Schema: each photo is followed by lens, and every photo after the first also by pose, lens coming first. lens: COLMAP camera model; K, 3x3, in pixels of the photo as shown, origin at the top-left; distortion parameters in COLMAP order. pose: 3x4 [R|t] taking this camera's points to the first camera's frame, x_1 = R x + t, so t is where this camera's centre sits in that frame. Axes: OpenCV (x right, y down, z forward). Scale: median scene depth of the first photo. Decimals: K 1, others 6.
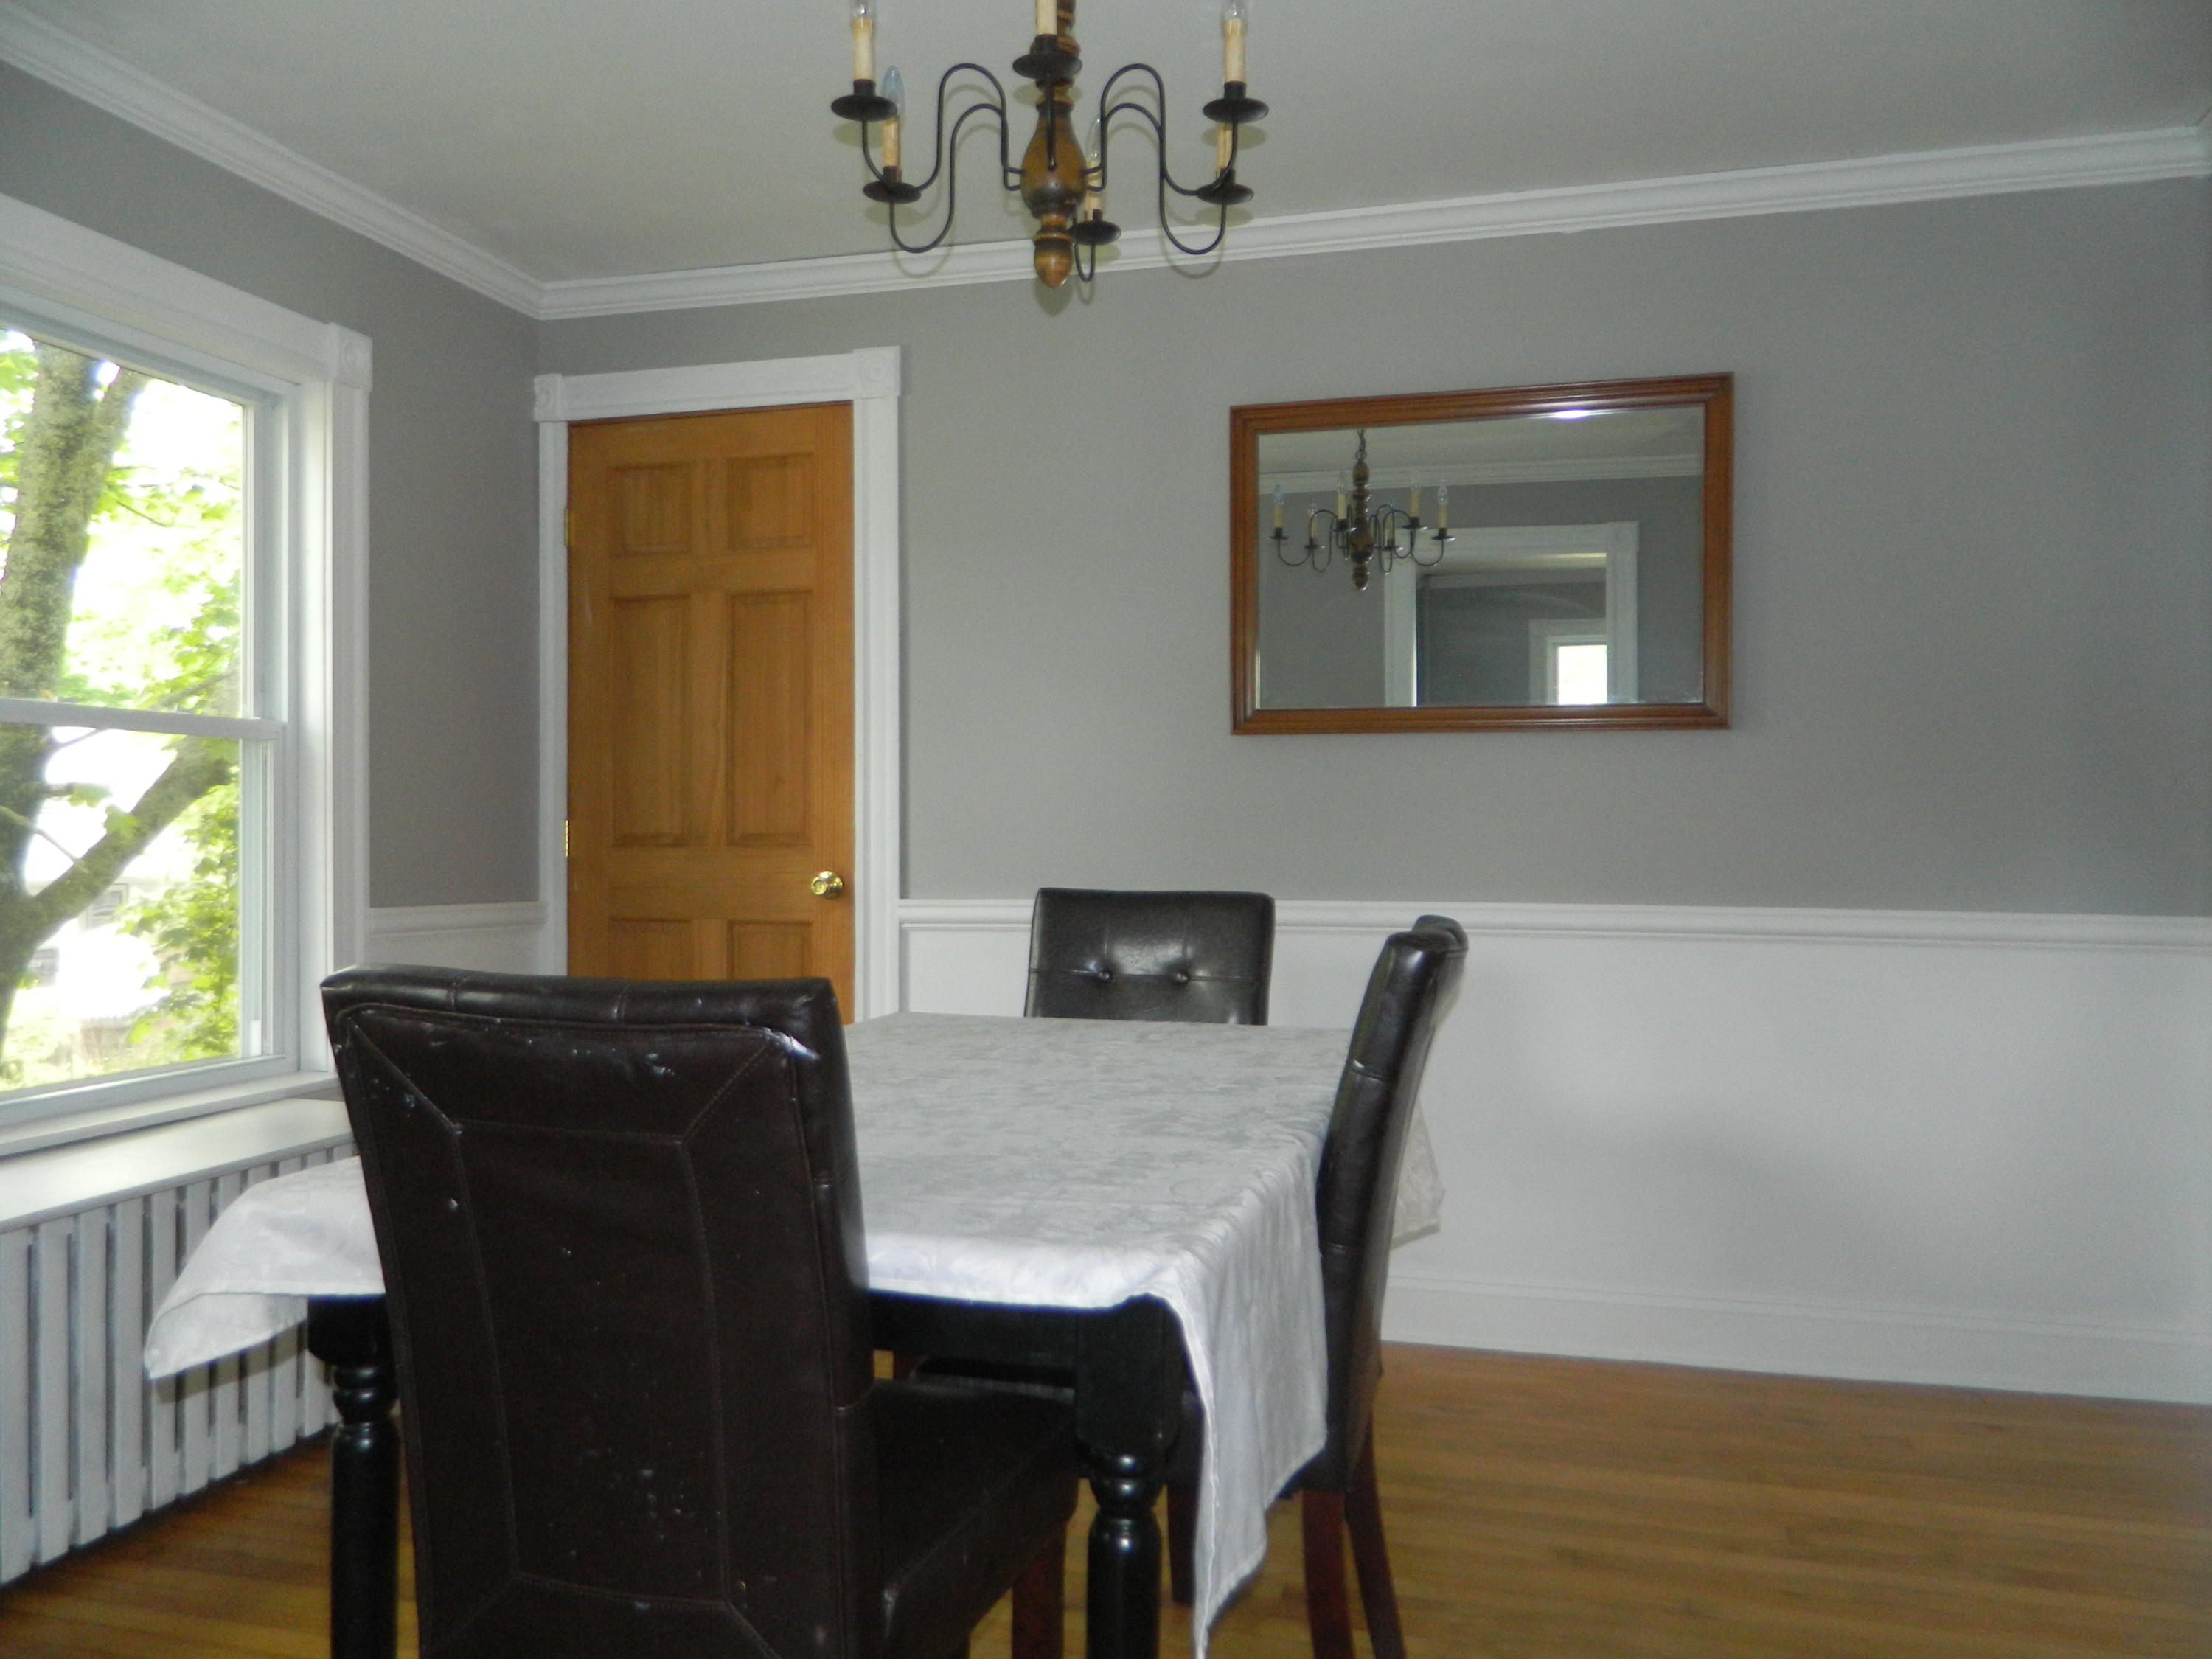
lens RADIAL K [[1641.0, 0, 1118.1], [0, 1641.0, 829.9], [0, 0, 1]] dist [0.013637, 0.006696]
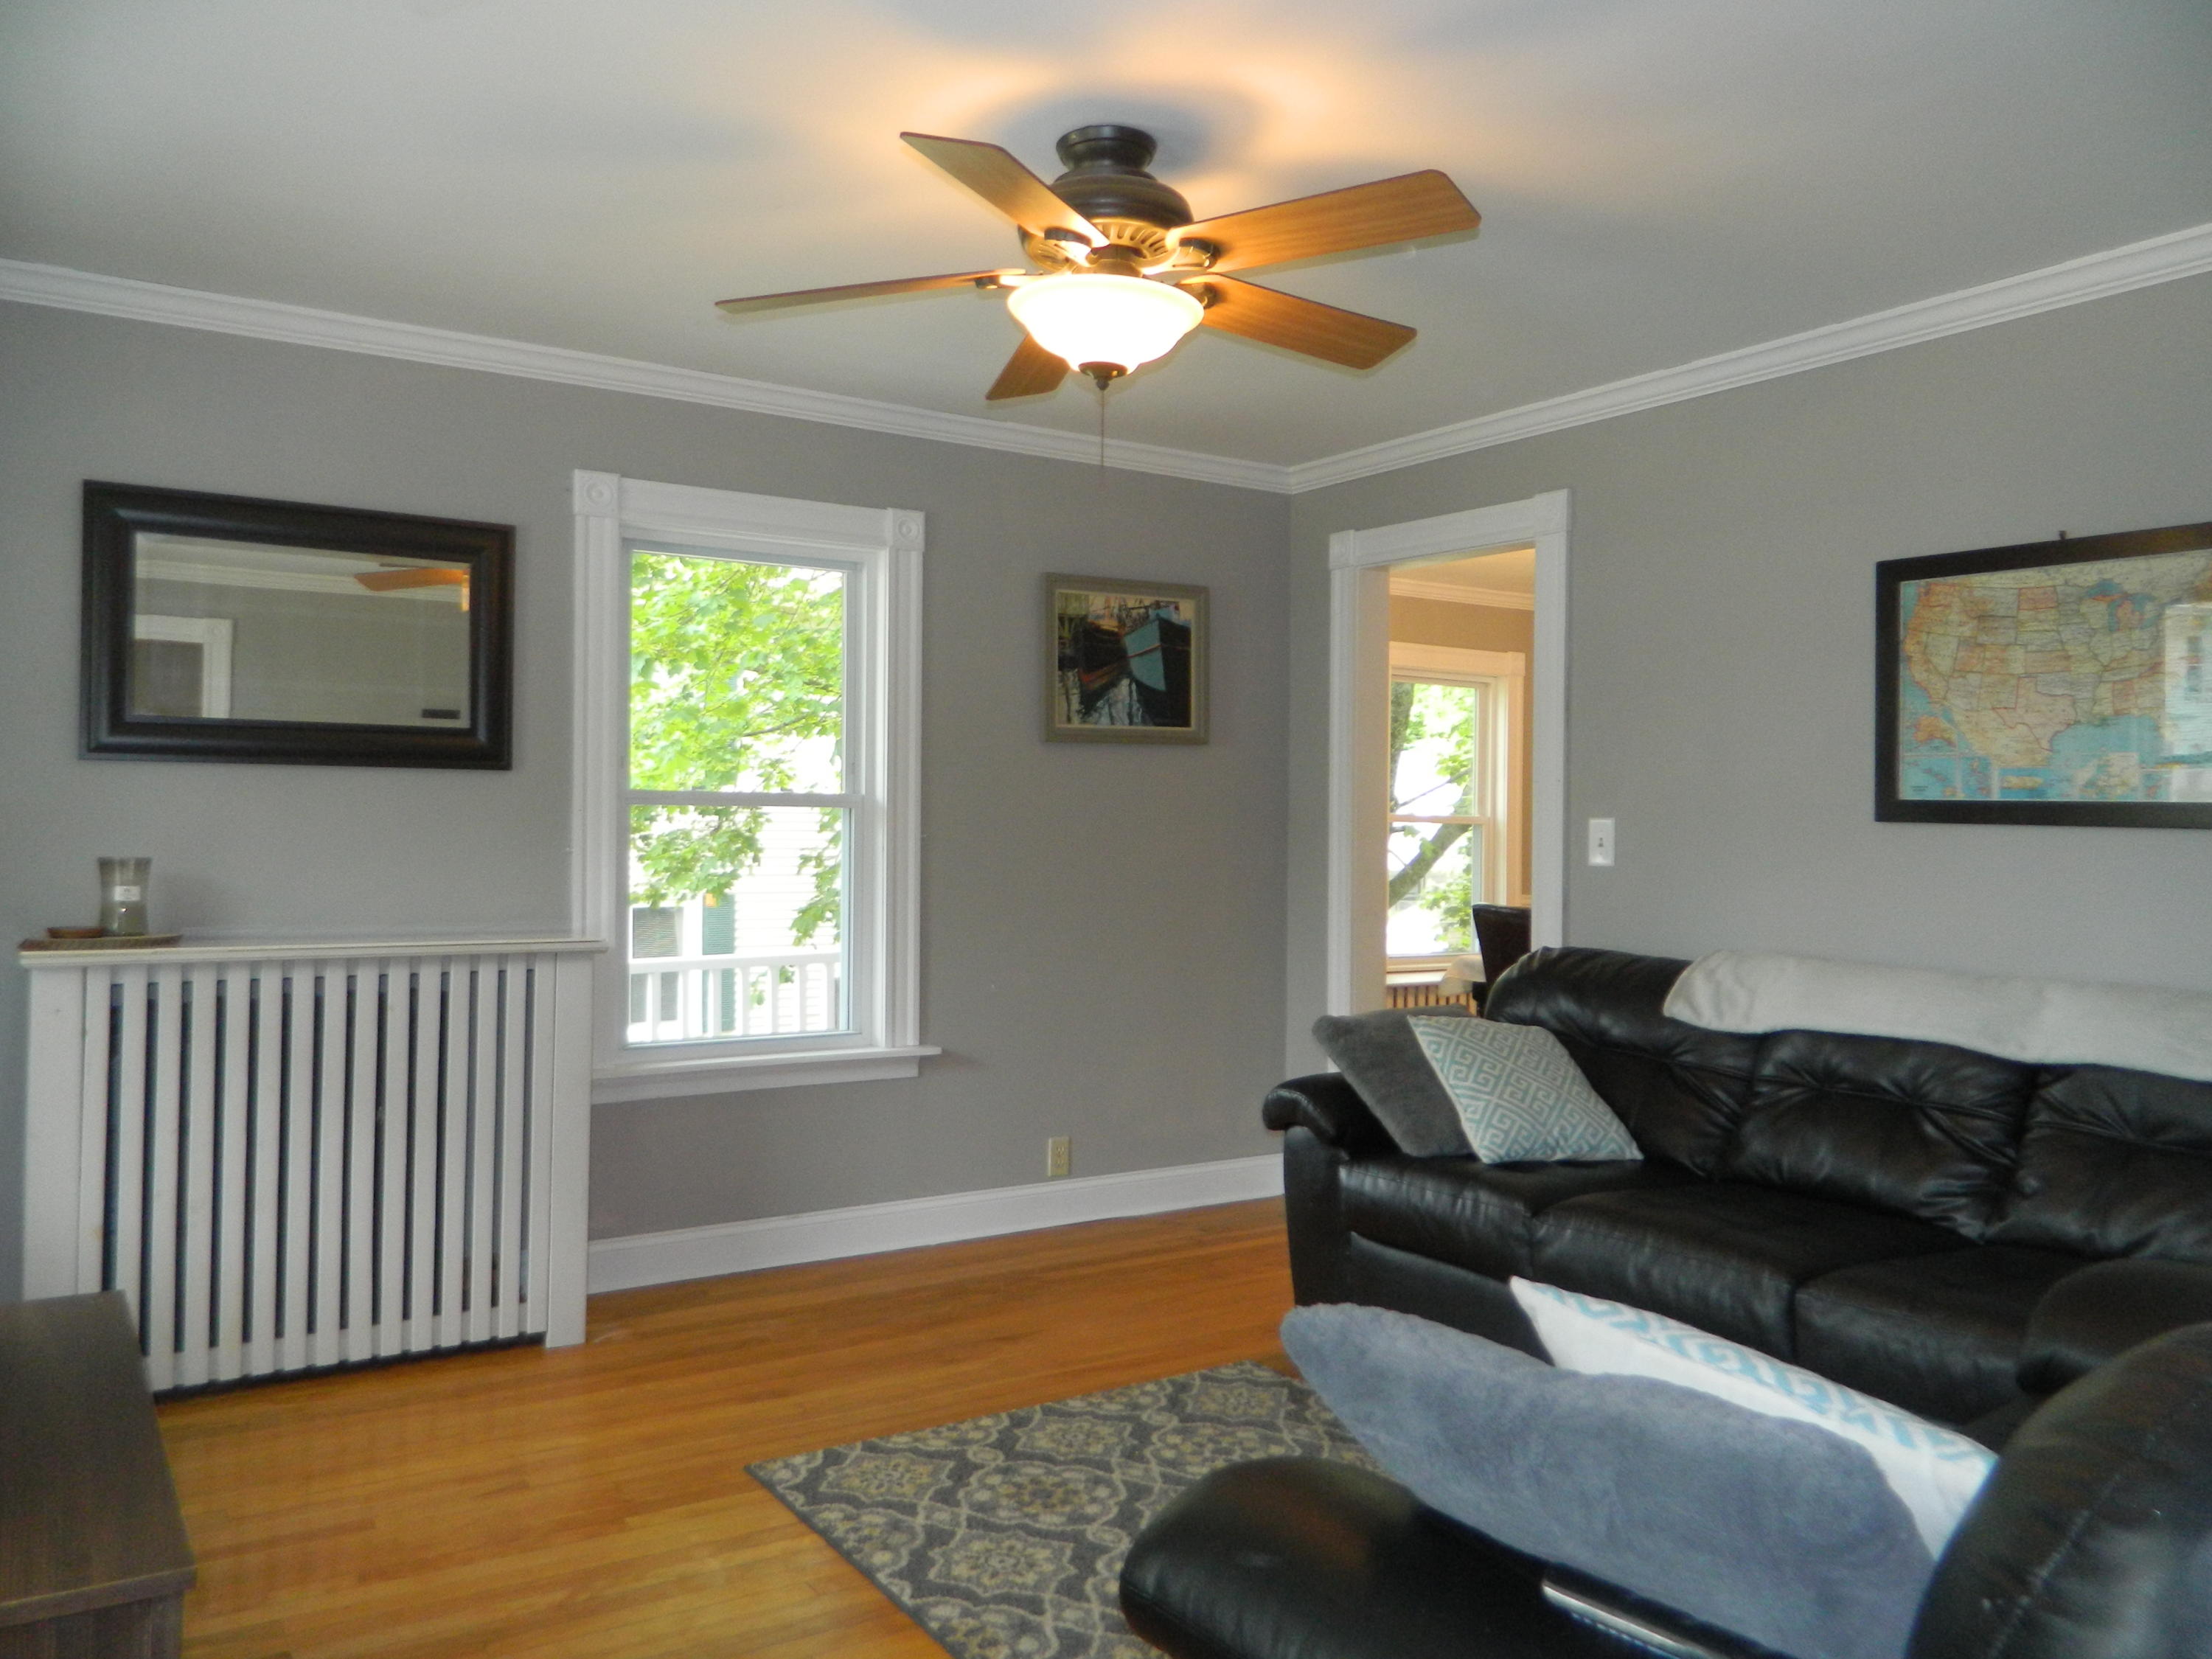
lens RADIAL K [[1641.0, 0, 1111.7], [0, 1641.0, 820.3], [0, 0, 1]] dist [0.013637, 0.006696]
pose [[0.746950, 0.010503, -0.664797, 0.364029], [-0.013466, 0.999909, 0.000668, -0.030272], [0.664743, 0.008453, 0.747024, -0.622980]]
